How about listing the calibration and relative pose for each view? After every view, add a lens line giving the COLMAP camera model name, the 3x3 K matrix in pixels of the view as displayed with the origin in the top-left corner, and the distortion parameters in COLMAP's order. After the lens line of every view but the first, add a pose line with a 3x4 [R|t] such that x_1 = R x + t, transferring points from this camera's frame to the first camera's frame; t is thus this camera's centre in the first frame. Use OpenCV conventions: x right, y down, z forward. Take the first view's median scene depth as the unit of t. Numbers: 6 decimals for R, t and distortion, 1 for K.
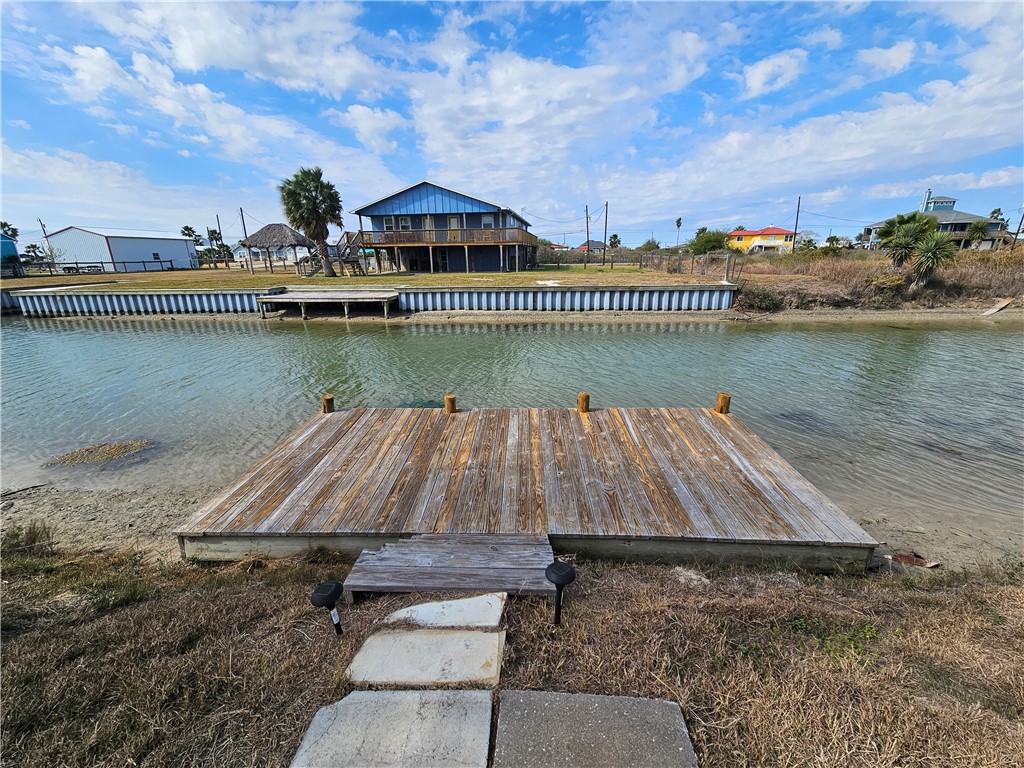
lens RADIAL K [[419.6, 0, 513.1], [0, 419.6, 380.7], [0, 0, 1]] dist [-0.000417, -0.000735]
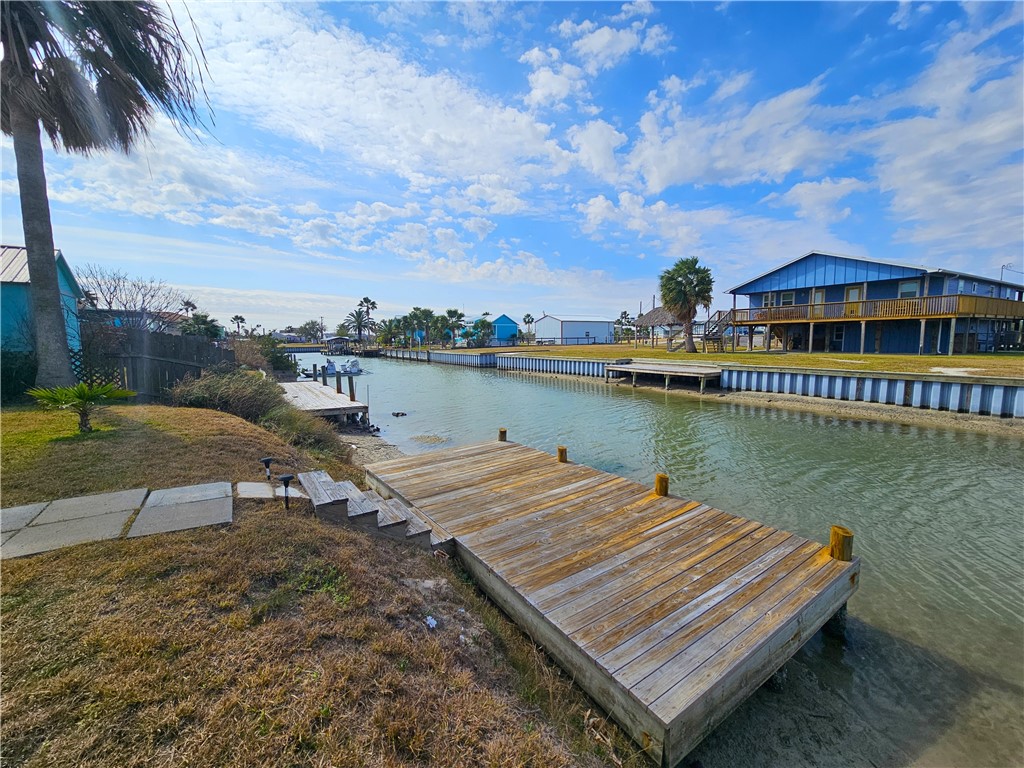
lens RADIAL K [[419.6, 0, 510.6], [0, 419.6, 383.3], [0, 0, 1]] dist [-0.000417, -0.000735]
pose [[0.605034, 0.092214, -0.790841, 0.137188], [-0.226365, 0.972204, -0.059819, -0.007003], [0.763343, 0.215212, 0.609091, 0.028546]]
